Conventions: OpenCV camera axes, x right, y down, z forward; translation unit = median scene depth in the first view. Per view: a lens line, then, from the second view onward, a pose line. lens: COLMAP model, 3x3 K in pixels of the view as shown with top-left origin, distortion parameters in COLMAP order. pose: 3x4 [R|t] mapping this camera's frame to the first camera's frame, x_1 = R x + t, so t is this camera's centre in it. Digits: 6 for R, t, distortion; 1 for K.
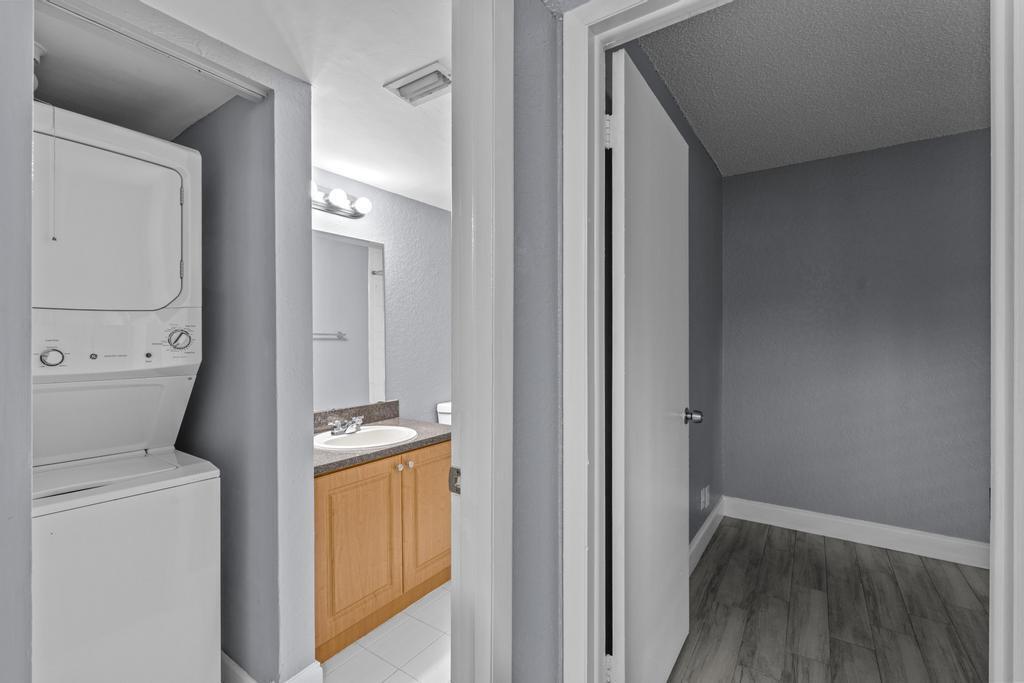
lens RADIAL K [[449.7, 0, 513.9], [0, 449.7, 340.7], [0, 0, 1]] dist [-0.010413, 0.000556]
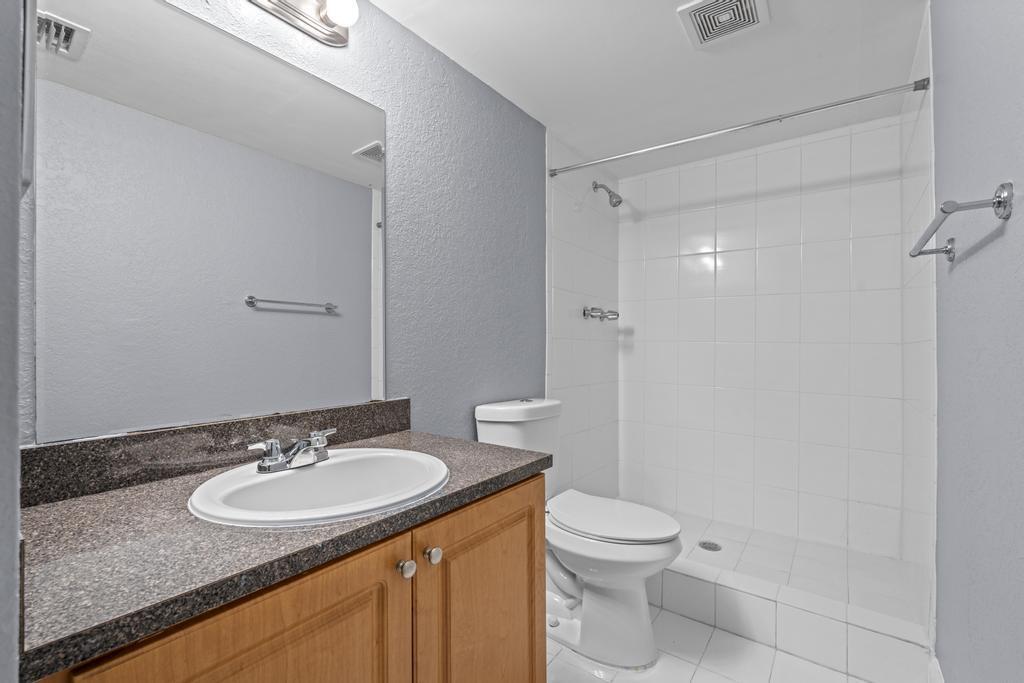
lens RADIAL K [[449.7, 0, 507.2], [0, 449.7, 341.7], [0, 0, 1]] dist [-0.010413, 0.000556]
pose [[0.998875, 0.004145, -0.047233, -0.136238], [-0.004628, 0.999938, -0.010121, 0.082807], [0.047189, 0.010328, 0.998833, 0.555711]]
